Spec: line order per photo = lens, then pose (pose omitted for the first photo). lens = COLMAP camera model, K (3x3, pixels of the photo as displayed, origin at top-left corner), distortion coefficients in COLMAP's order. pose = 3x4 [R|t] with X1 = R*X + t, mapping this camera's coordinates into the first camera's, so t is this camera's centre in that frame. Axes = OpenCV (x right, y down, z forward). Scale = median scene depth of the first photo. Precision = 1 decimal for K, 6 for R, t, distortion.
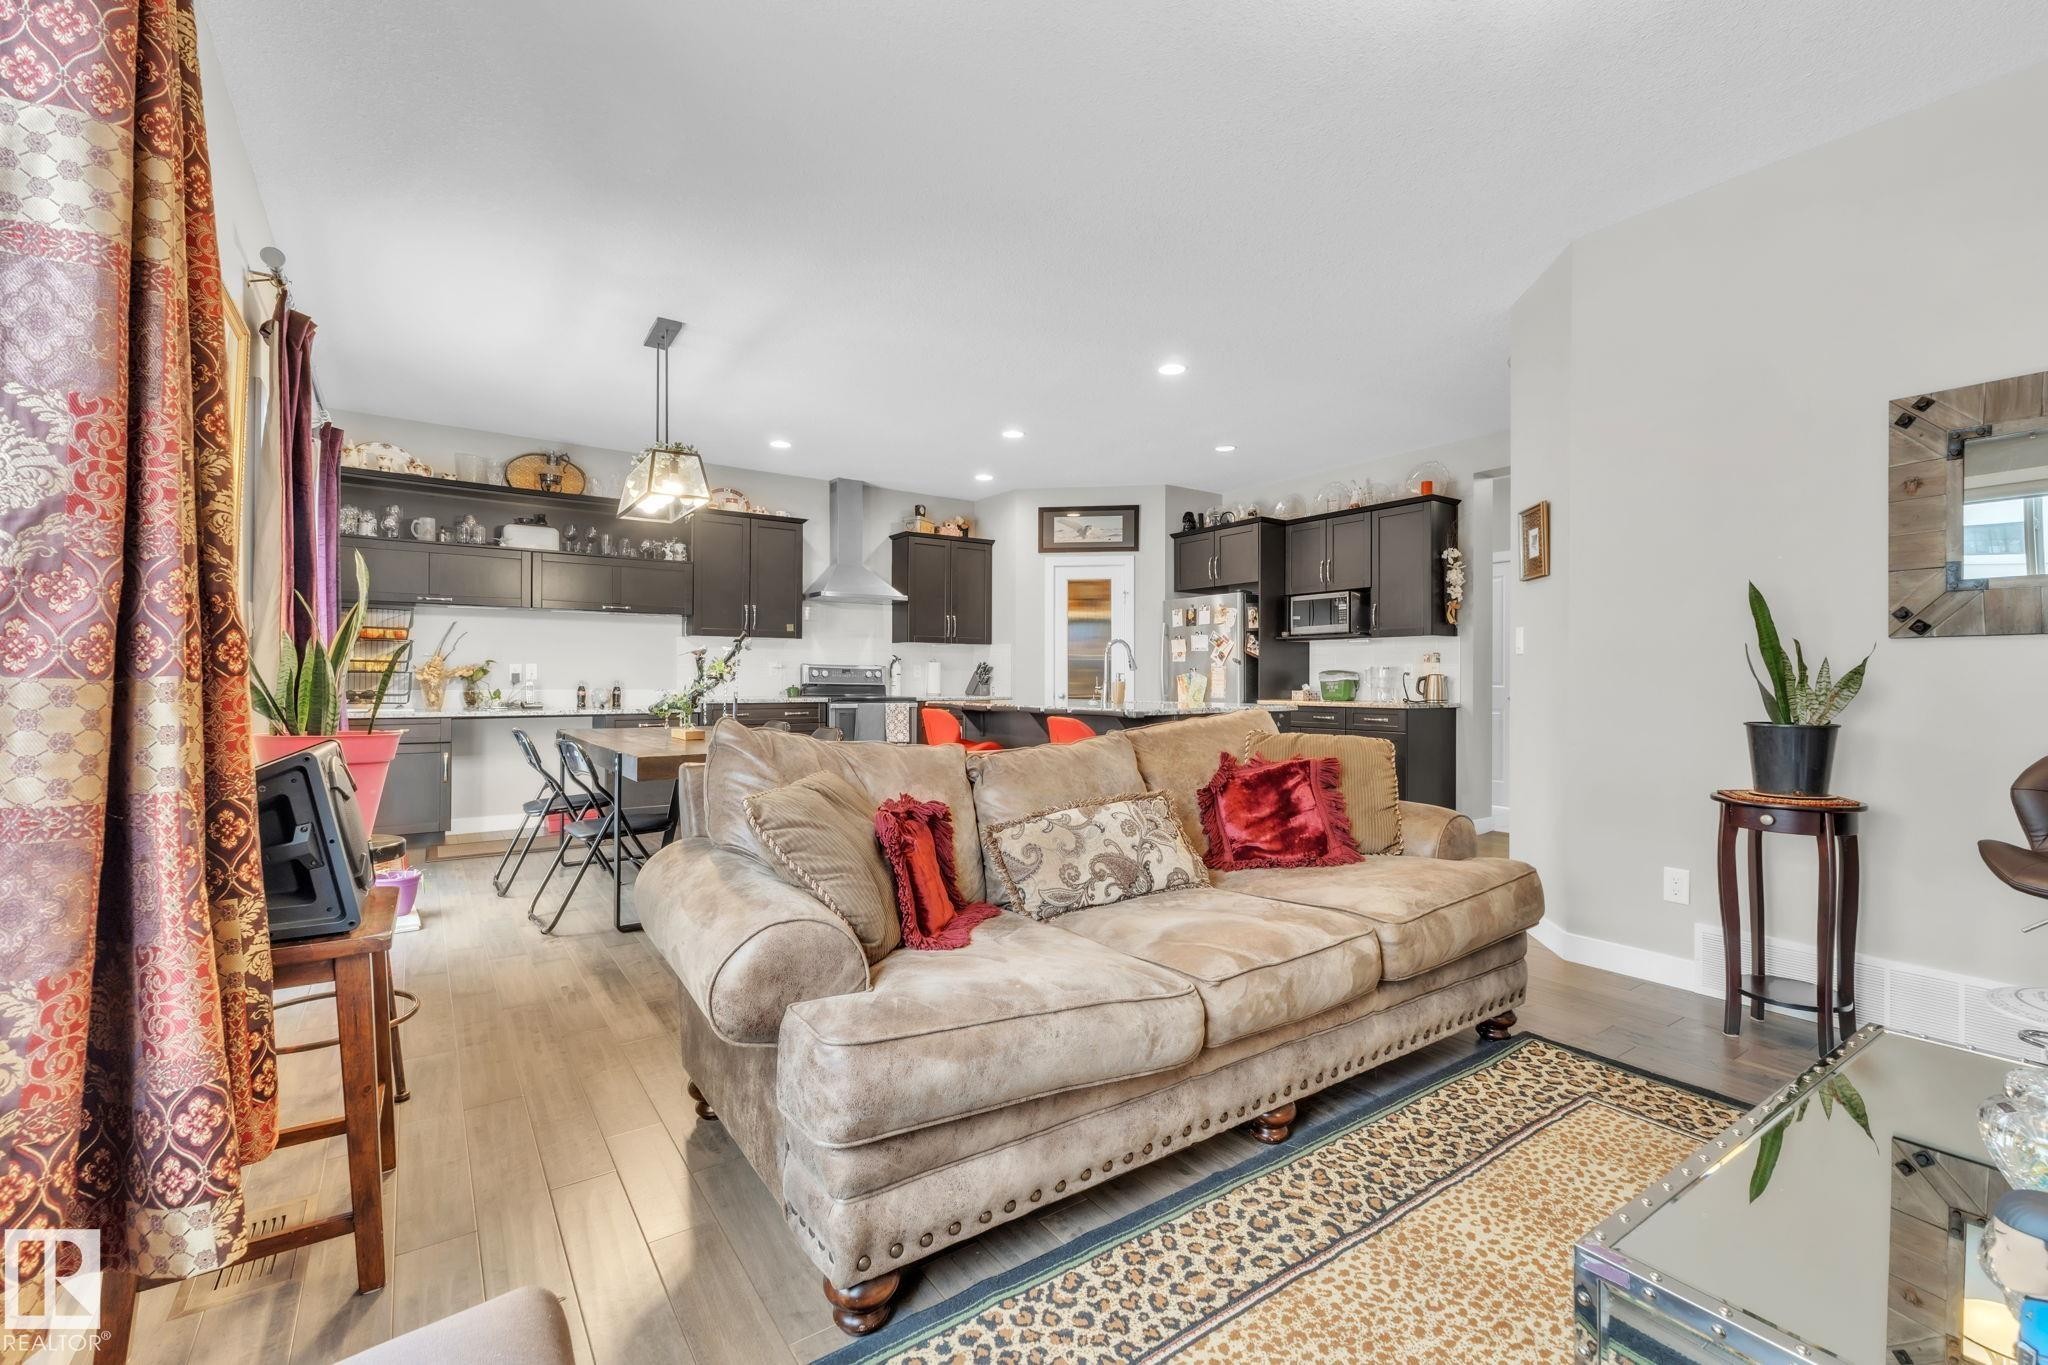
lens RADIAL K [[872.0, 0, 1050.5], [0, 872.0, 691.8], [0, 0, 1]] dist [0.005915, -0.000239]
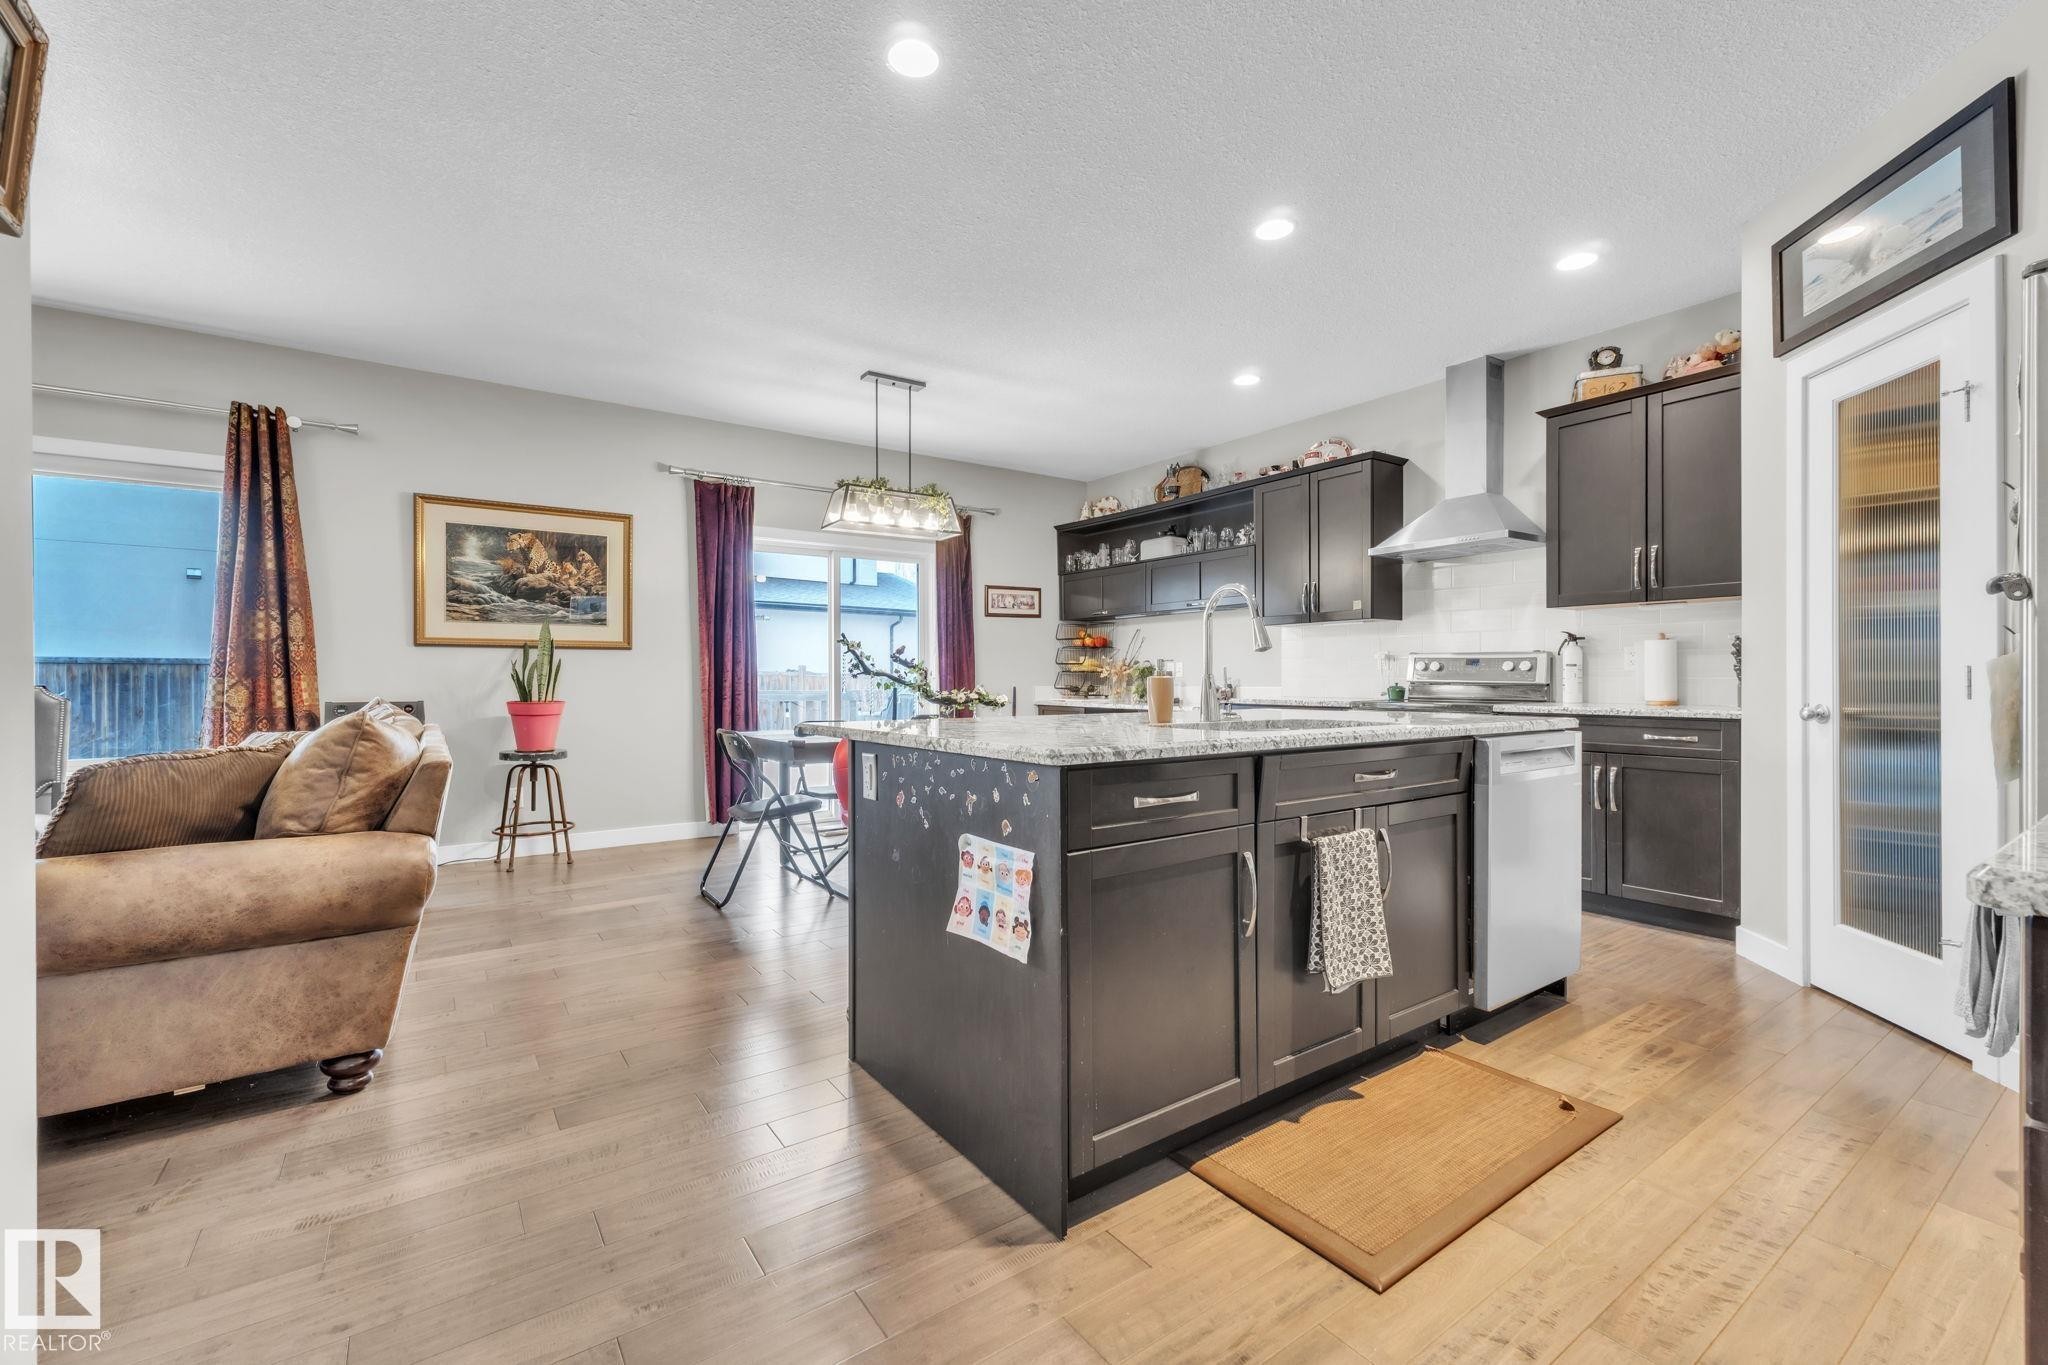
lens RADIAL K [[872.0, 0, 1030.1], [0, 872.0, 684.4], [0, 0, 1]] dist [0.005915, -0.000239]
pose [[-0.011464, 0.004763, -0.999923, 0.510661], [-0.011868, 0.999918, 0.004899, -0.008355], [0.999864, 0.011924, -0.011407, 0.854272]]
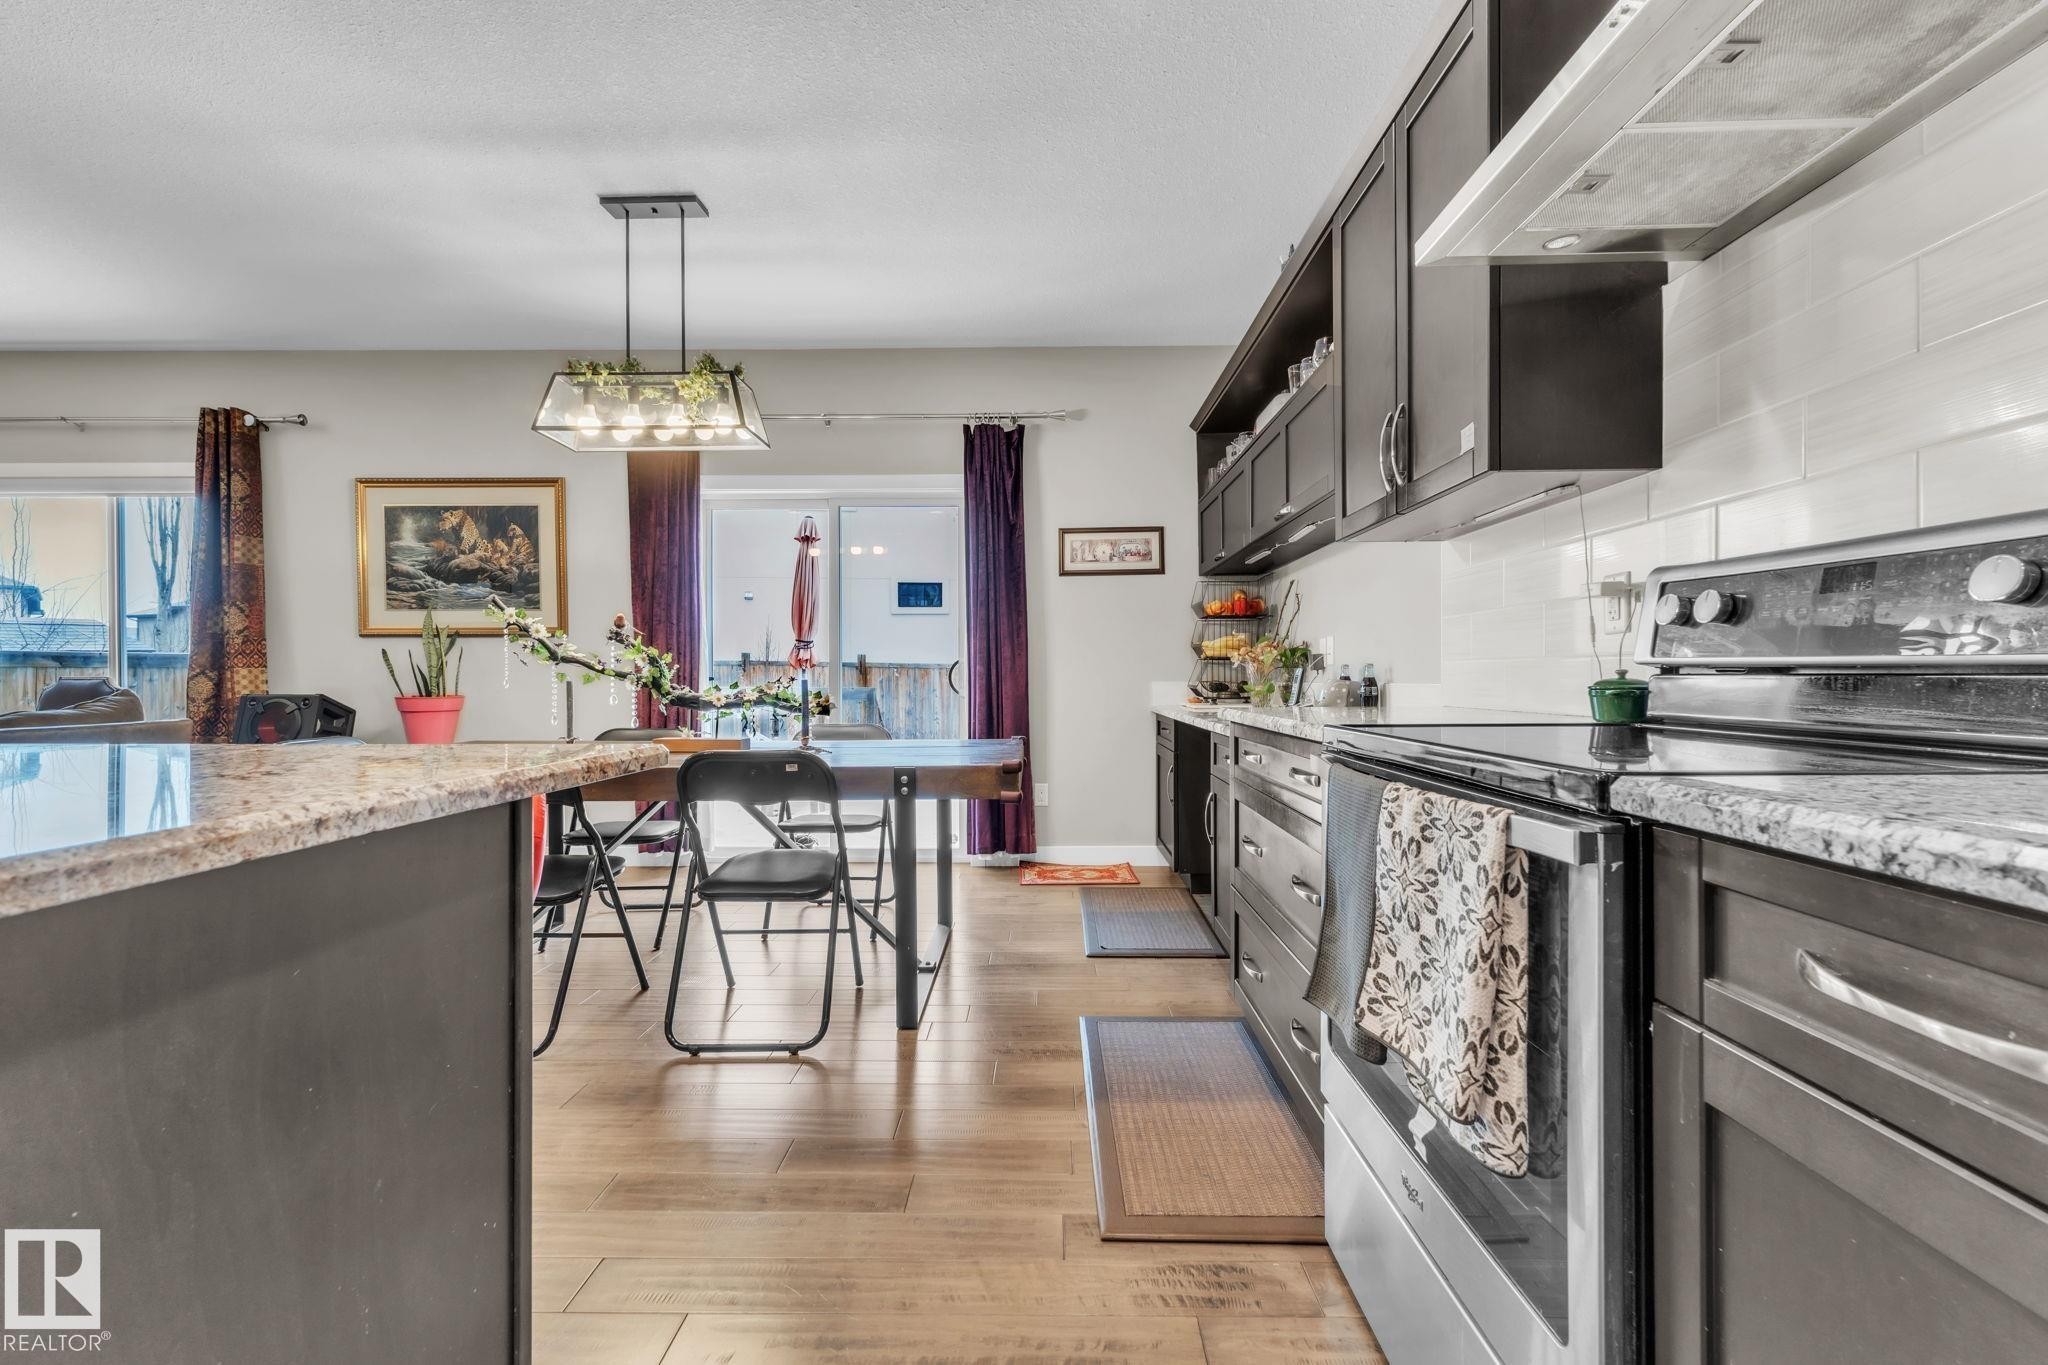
lens RADIAL K [[872.0, 0, 1024.4], [0, 872.0, 686.4], [0, 0, 1]] dist [0.005915, -0.000239]
pose [[-0.602675, 0.004748, -0.797972, -0.029769], [-0.010768, 0.999843, 0.014081, -0.006529], [0.797914, 0.017079, -0.602530, 1.221719]]
